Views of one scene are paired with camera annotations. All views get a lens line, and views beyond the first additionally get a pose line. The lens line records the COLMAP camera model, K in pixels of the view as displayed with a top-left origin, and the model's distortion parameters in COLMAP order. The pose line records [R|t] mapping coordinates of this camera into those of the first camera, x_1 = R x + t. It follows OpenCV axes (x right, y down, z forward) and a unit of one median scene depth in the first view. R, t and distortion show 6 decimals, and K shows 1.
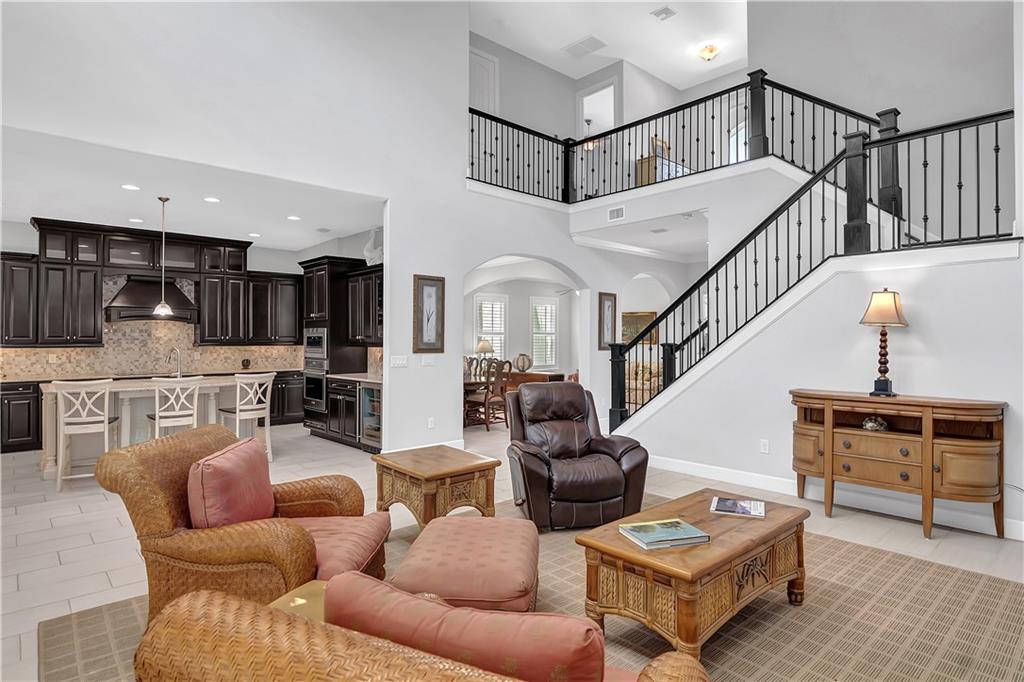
lens RADIAL K [[569.3, 0, 531.6], [0, 569.3, 333.6], [0, 0, 1]] dist [-0.000351, -0.005562]
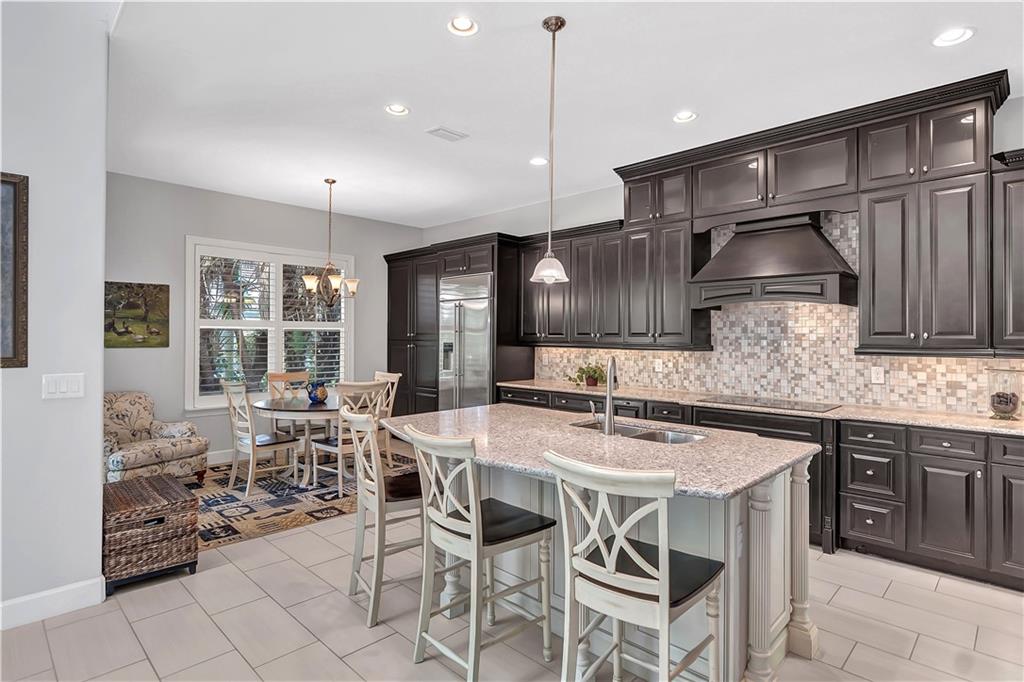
lens RADIAL K [[536.5, 0, 493.1], [0, 536.5, 333.1], [0, 0, 1]] dist [-0.014934, 0.001860]
pose [[0.021263, -0.005107, -0.999761, -0.190435], [0.002370, 0.999984, -0.005058, 0.007544], [0.999771, -0.002262, 0.021275, 0.793117]]
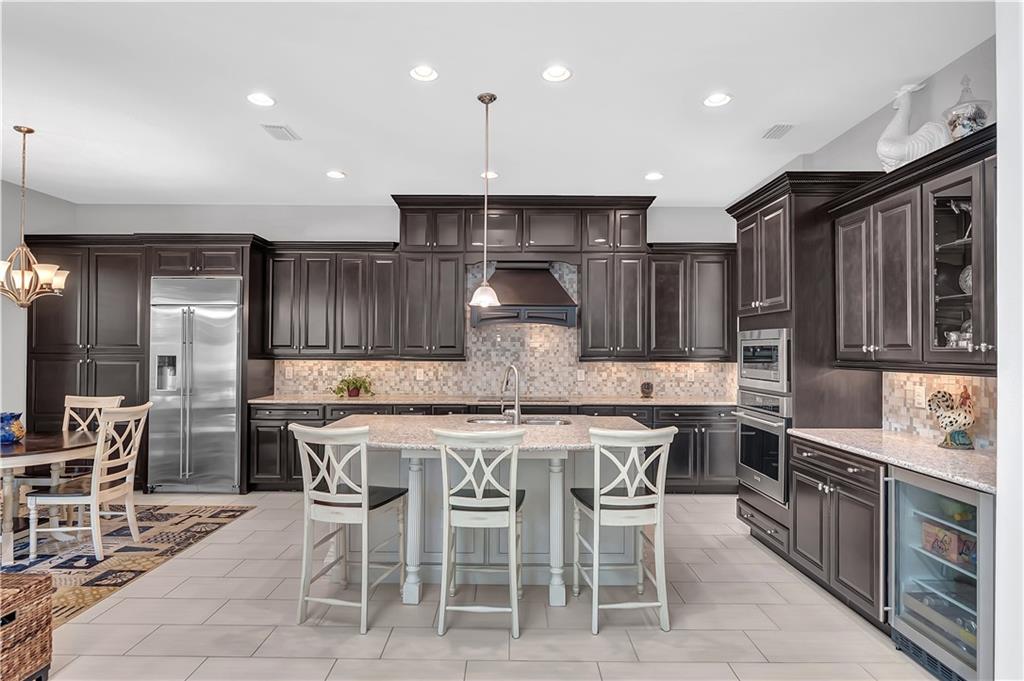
lens RADIAL K [[569.3, 0, 504.4], [0, 569.3, 344.0], [0, 0, 1]] dist [-0.000351, -0.005562]
pose [[0.724032, -0.003456, -0.689758, -0.210507], [-0.000403, 0.999985, -0.005434, 0.006066], [0.689767, 0.004212, 0.724020, 0.510910]]
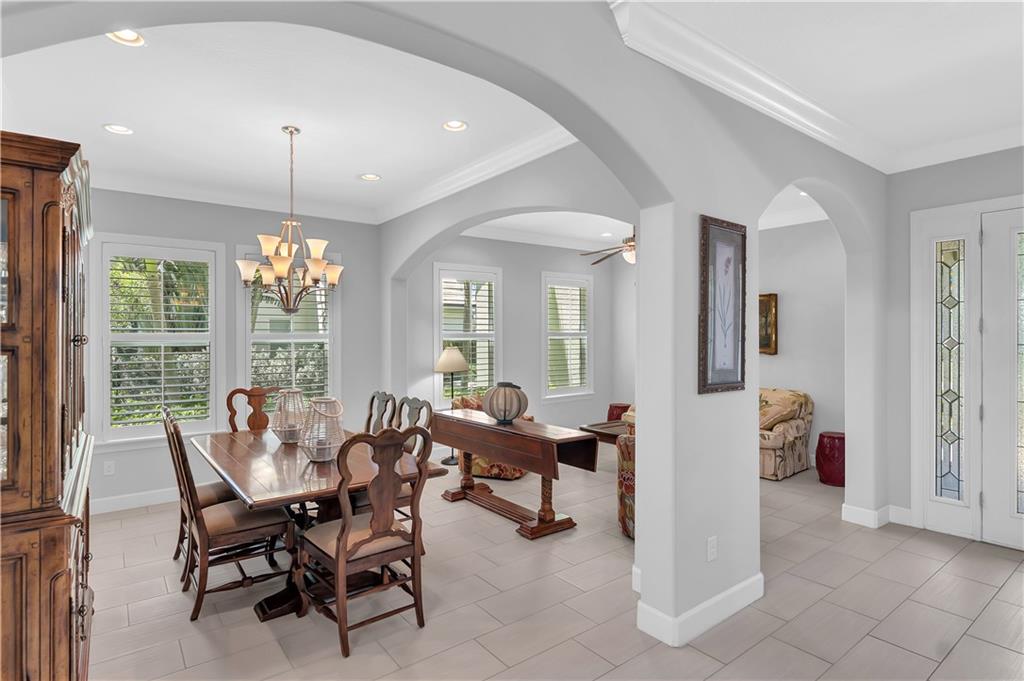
lens RADIAL K [[520.7, 0, 518.3], [0, 520.7, 338.5], [0, 0, 1]] dist [-0.006539, 0.001074]
pose [[0.995834, -0.006036, -0.090986, 0.052076], [0.007158, 0.999902, 0.012016, -0.008690], [0.090905, -0.012618, 0.995780, 0.829033]]
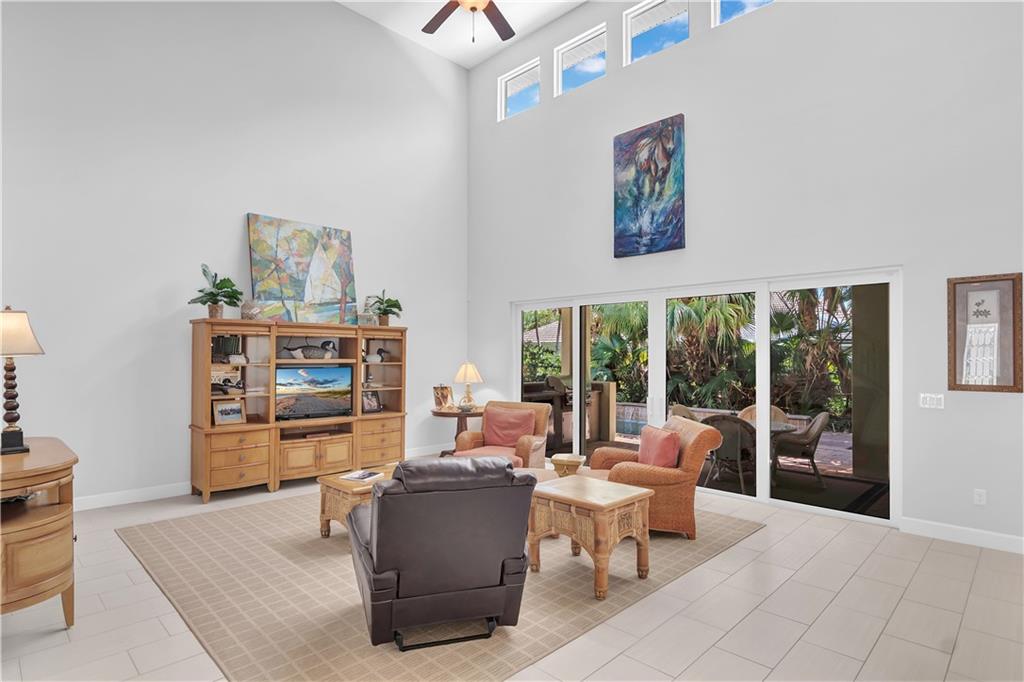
lens RADIAL K [[520.7, 0, 522.7], [0, 520.7, 353.5], [0, 0, 1]] dist [-0.006539, 0.001074]
pose [[-0.998424, -0.001044, -0.056108, -0.000374], [-0.000462, 0.999946, -0.010384, -0.006928], [0.056115, -0.010342, -0.998371, 0.999290]]
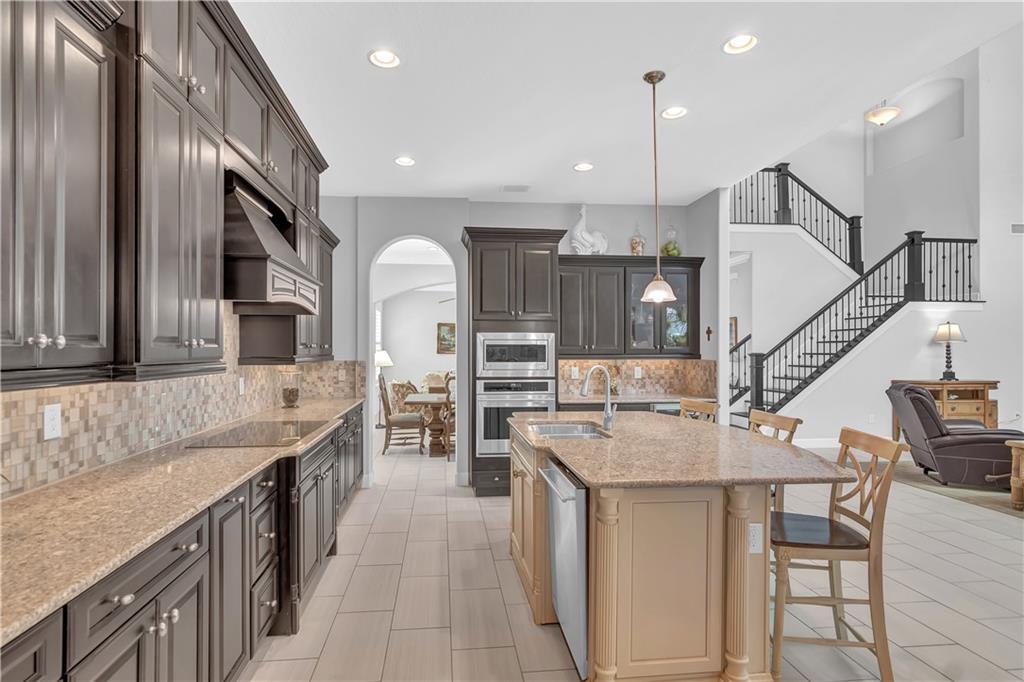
lens RADIAL K [[511.0, 0, 492.4], [0, 511.0, 346.7], [0, 0, 1]] dist [-0.004294, 0.002561]
pose [[0.597418, 0.005205, 0.801913, -0.925422], [-0.007751, 0.999970, -0.000717, 0.008025], [-0.801892, -0.005787, 0.597441, 0.702286]]
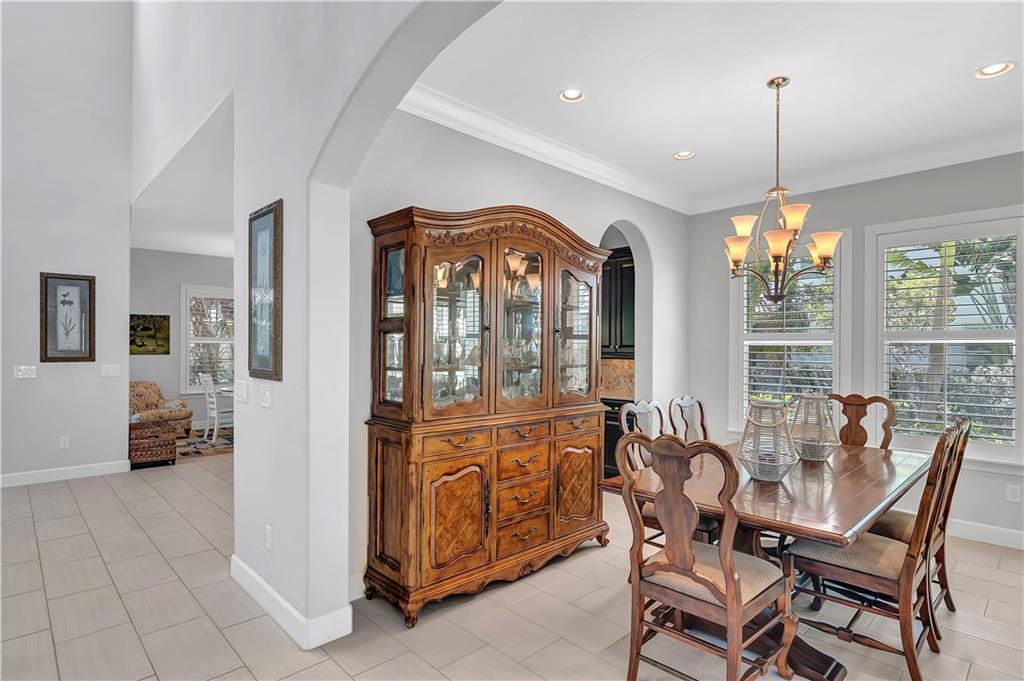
lens RADIAL K [[511.0, 0, 484.6], [0, 511.0, 348.9], [0, 0, 1]] dist [-0.004294, 0.002561]
pose [[-0.000109, 0.002115, -0.999998, 0.198652], [0.000984, 0.999997, 0.002115, 0.008338], [1.000000, -0.000983, -0.000111, 1.062694]]
